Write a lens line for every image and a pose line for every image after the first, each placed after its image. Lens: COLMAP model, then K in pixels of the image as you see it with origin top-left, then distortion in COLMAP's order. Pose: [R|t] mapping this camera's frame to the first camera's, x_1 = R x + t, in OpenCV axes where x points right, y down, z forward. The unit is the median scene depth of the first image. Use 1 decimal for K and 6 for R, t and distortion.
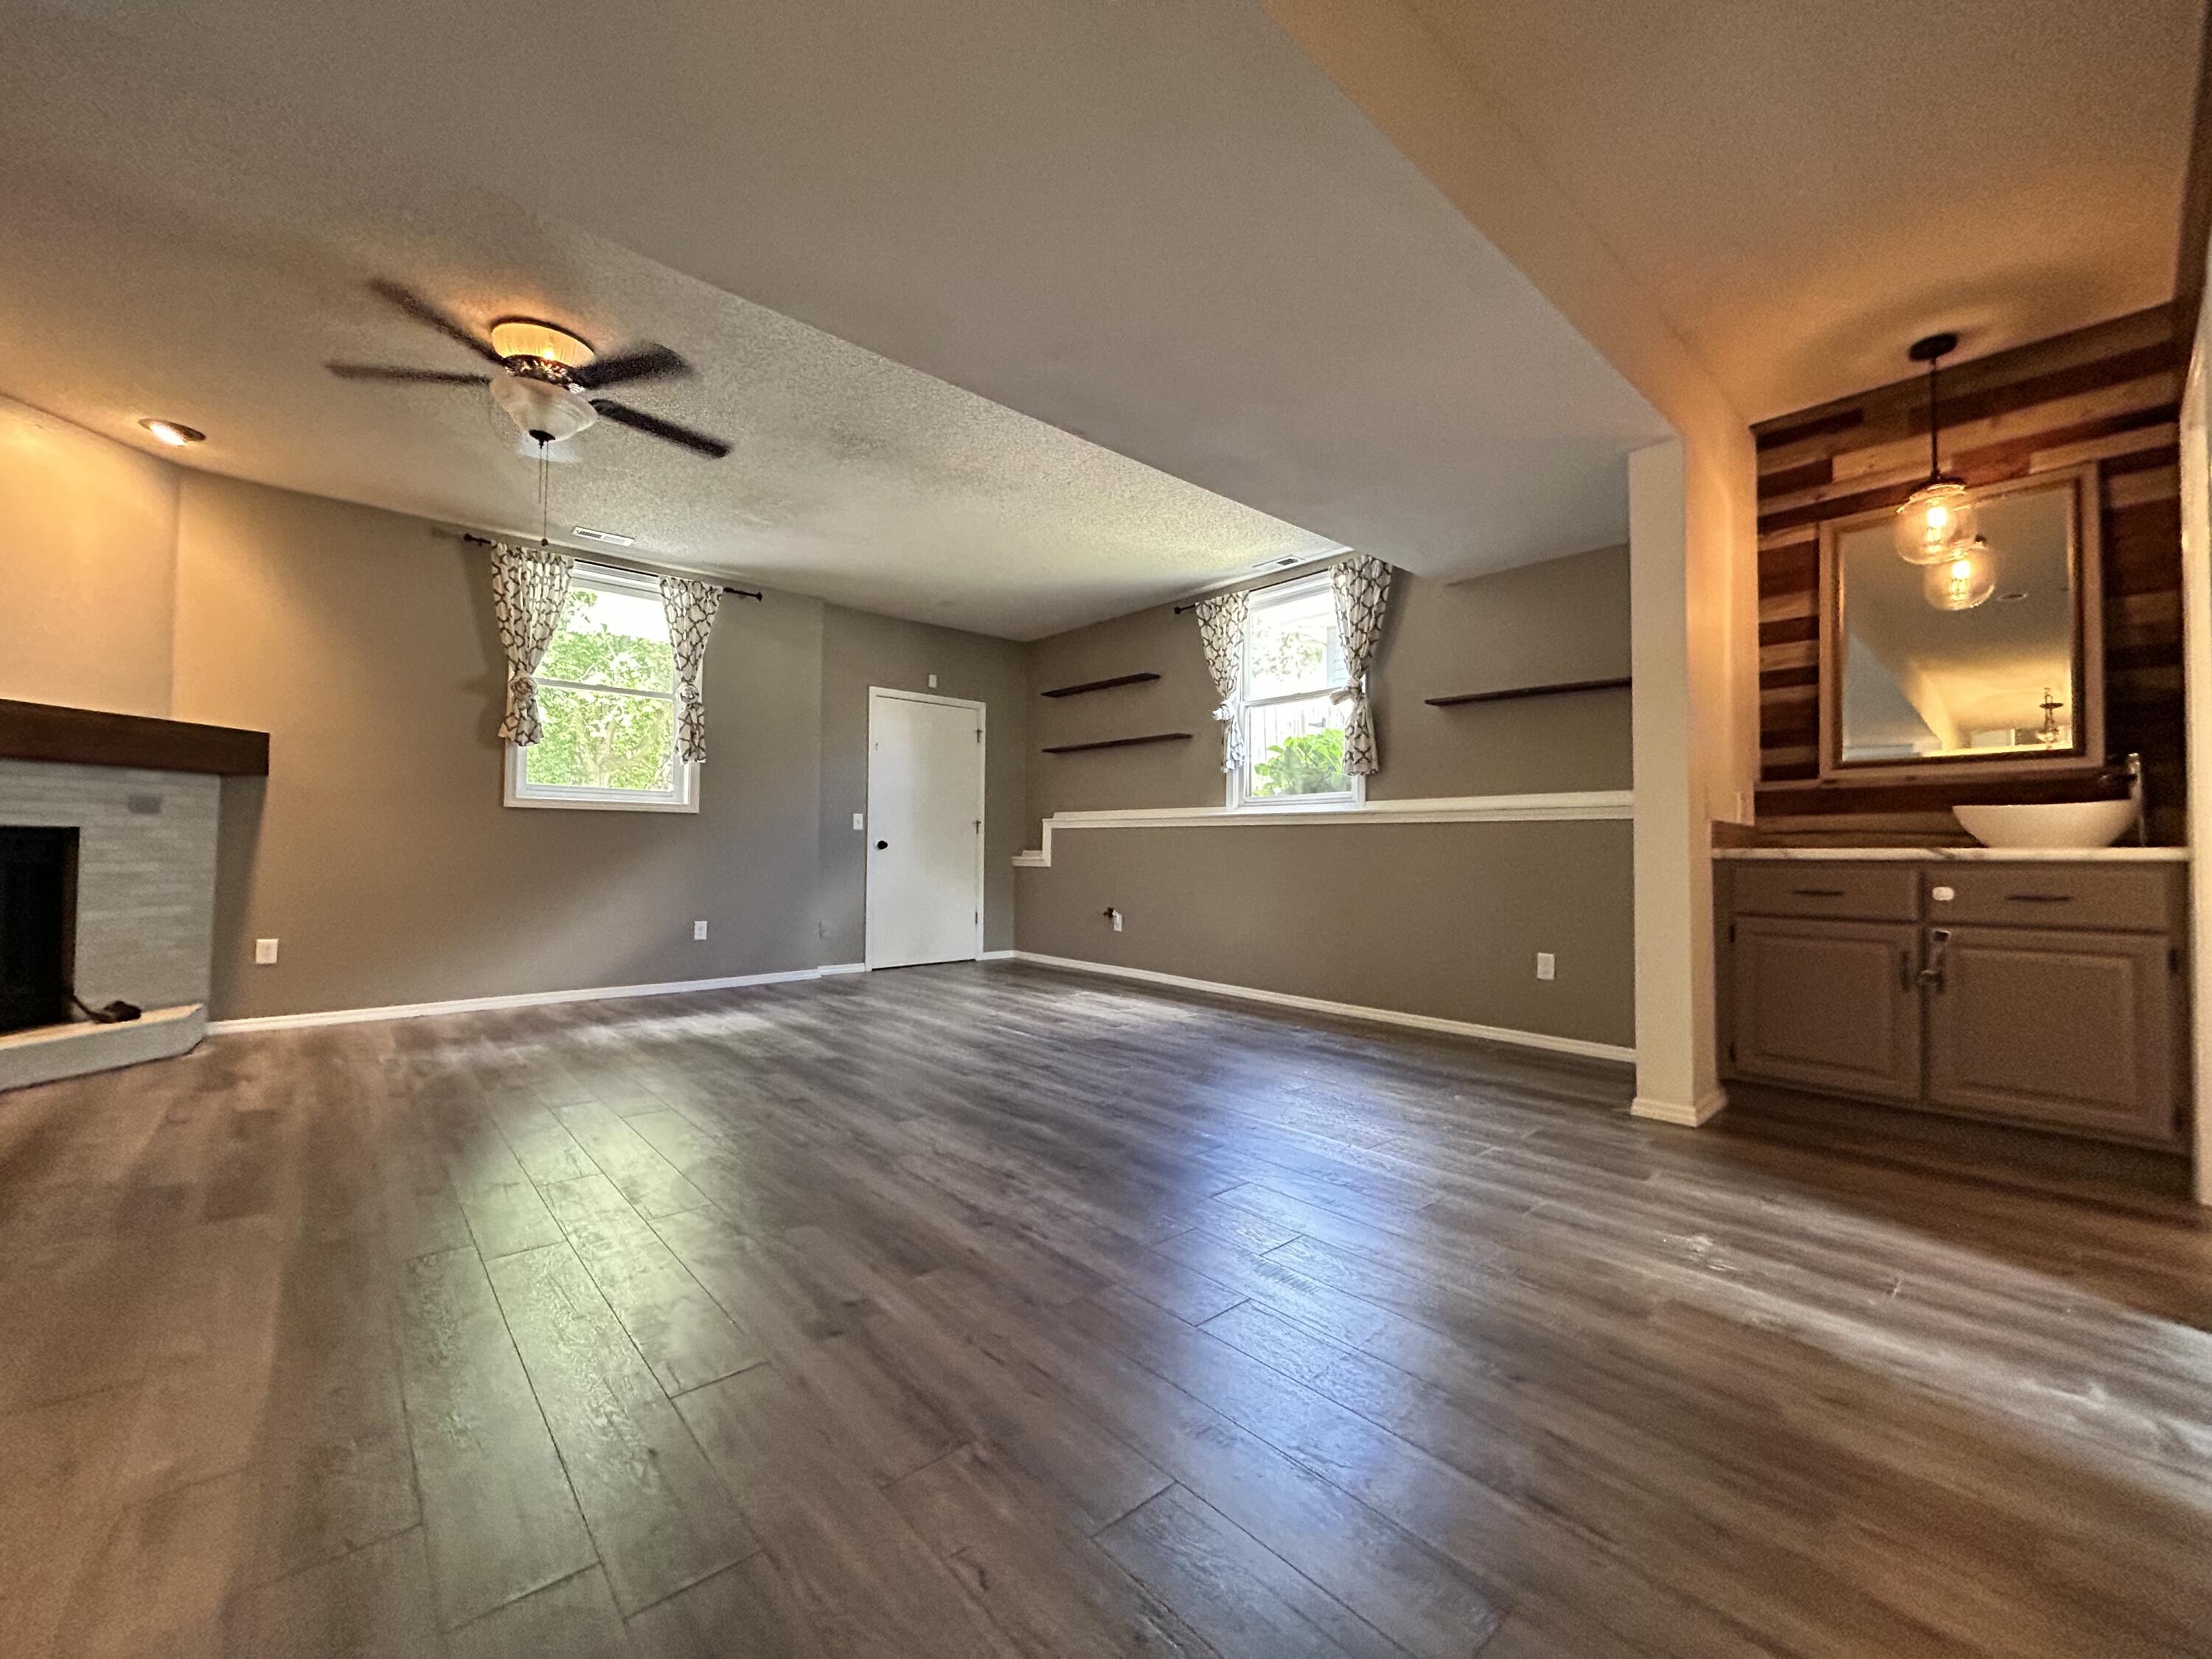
lens RADIAL K [[893.0, 0, 1101.6], [0, 893.0, 829.0], [0, 0, 1]] dist [-0.000667, 0.001186]
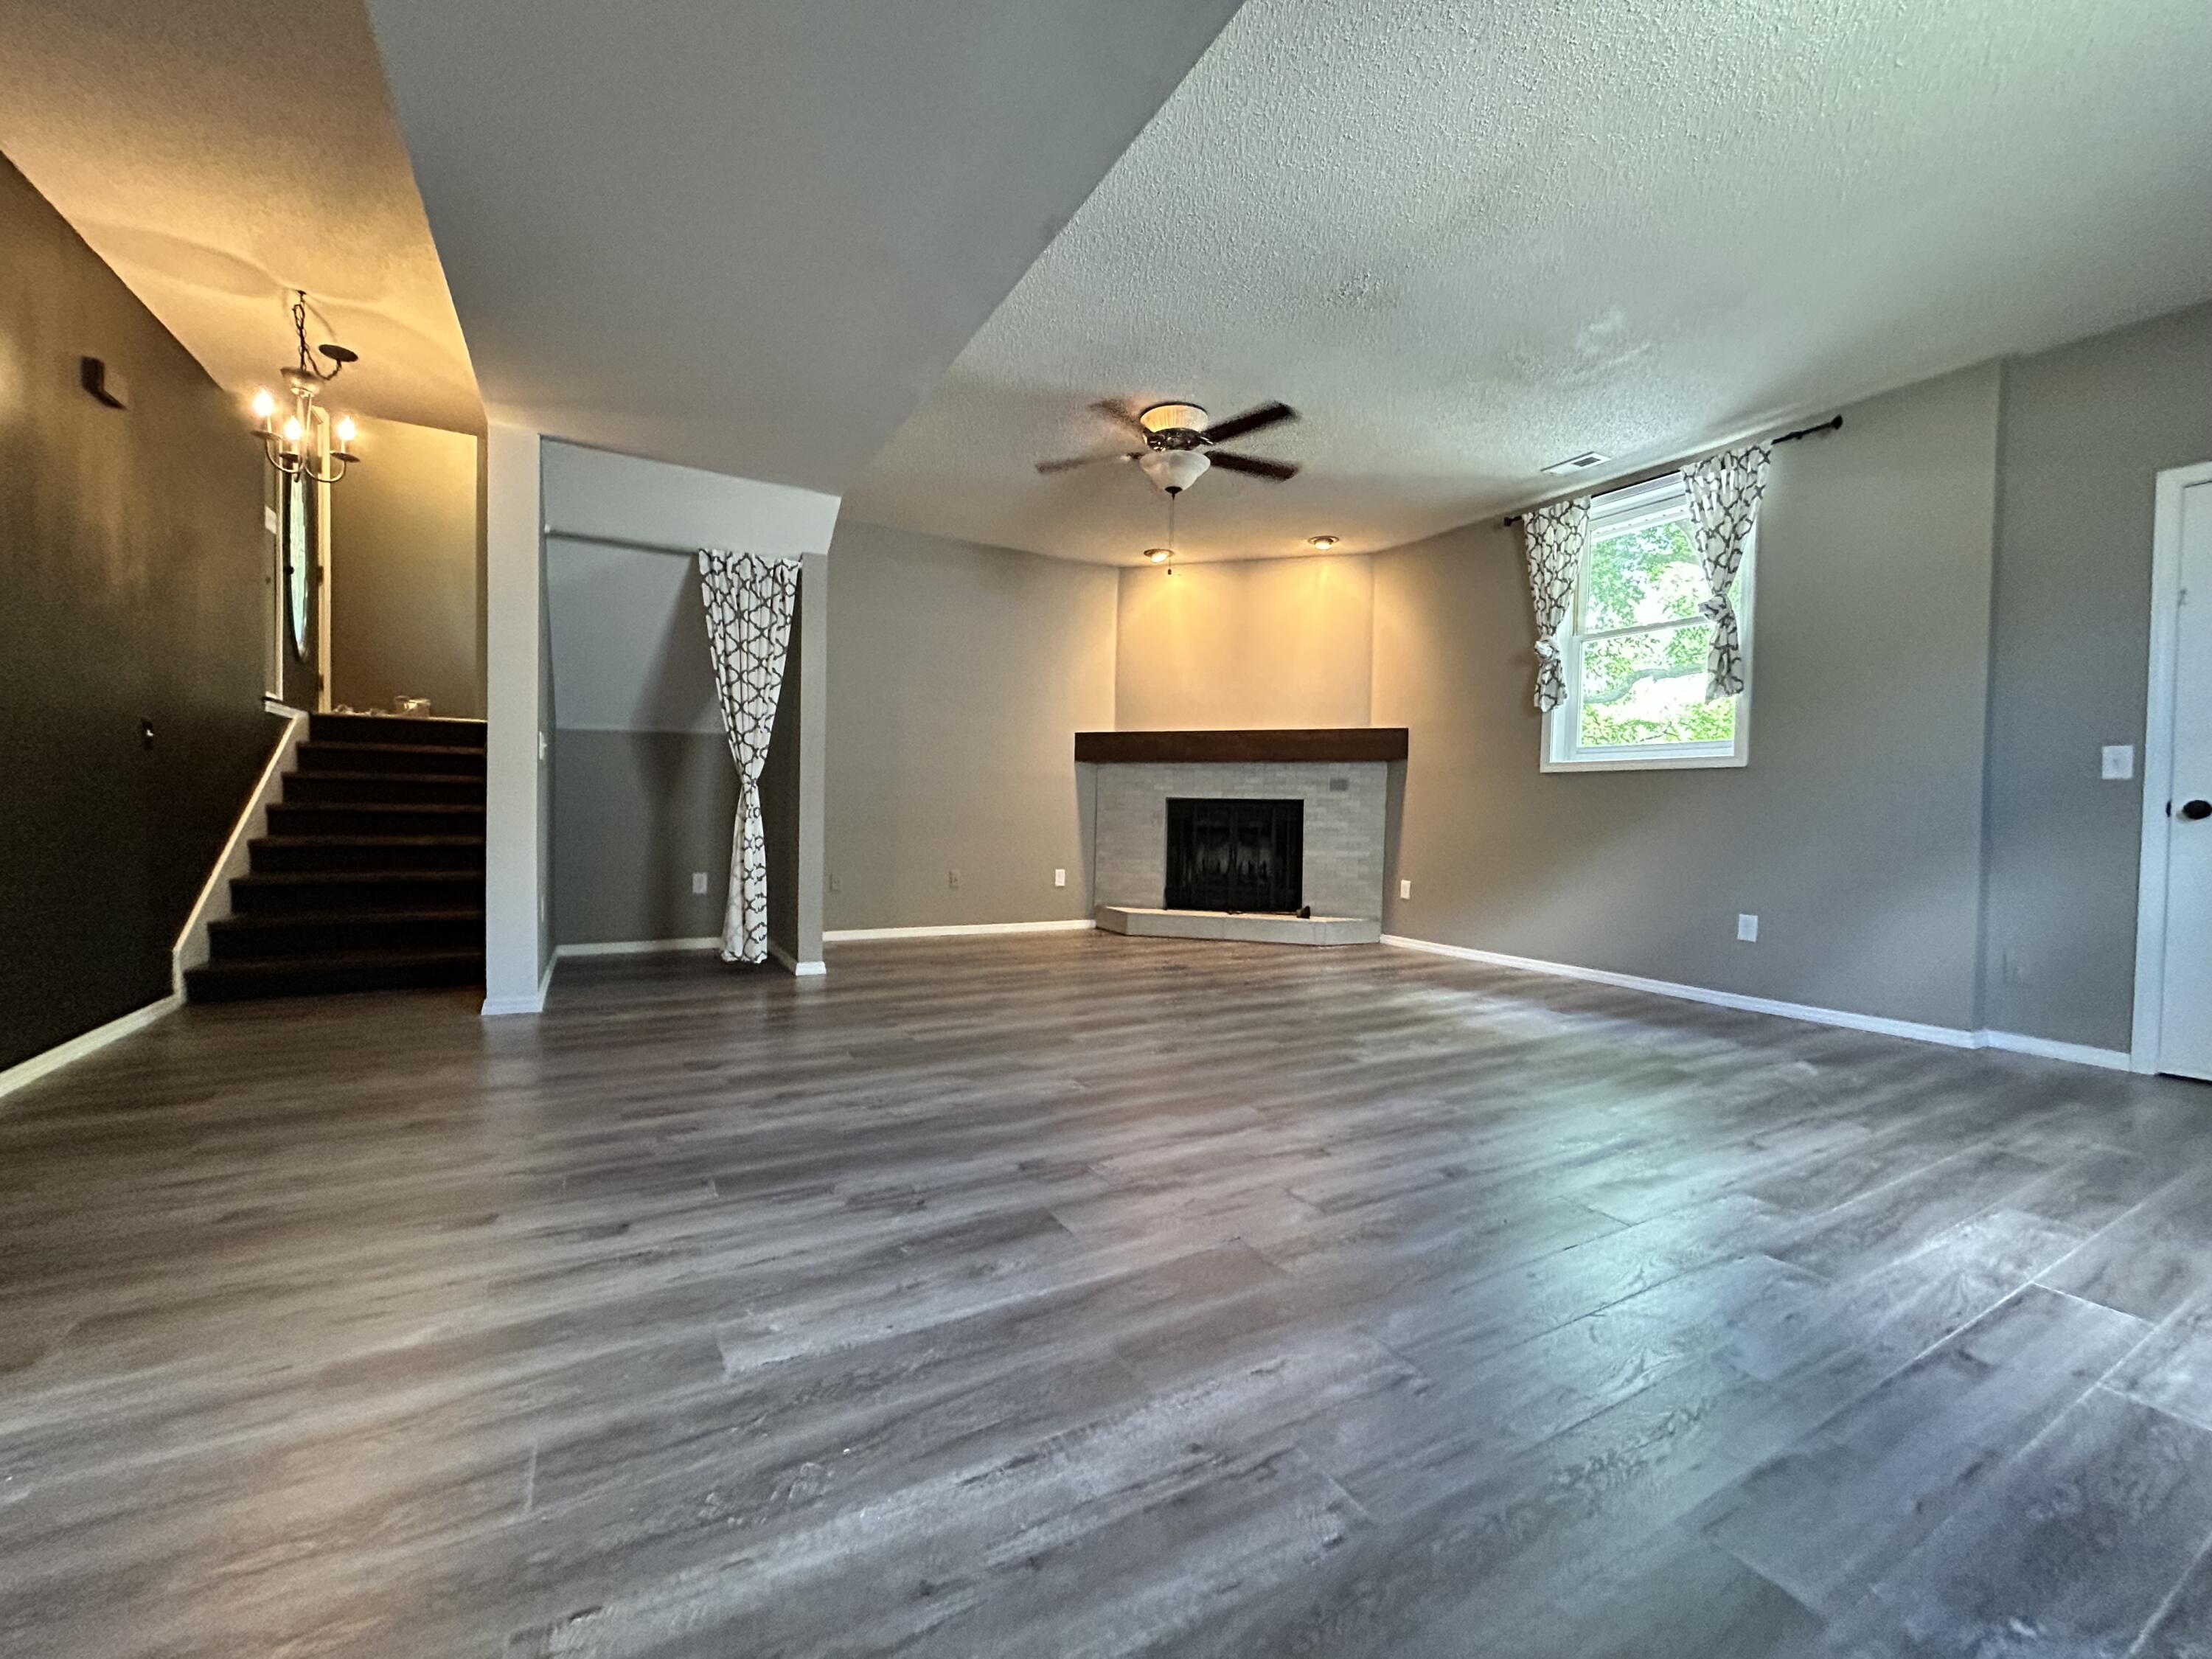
lens RADIAL K [[893.0, 0, 1101.6], [0, 893.0, 829.0], [0, 0, 1]] dist [-0.000667, 0.001186]
pose [[-0.202705, 0.008704, -0.979201, 0.512240], [0.004890, 0.999957, 0.007876, 0.034454], [0.979228, -0.003192, -0.202739, 0.878375]]
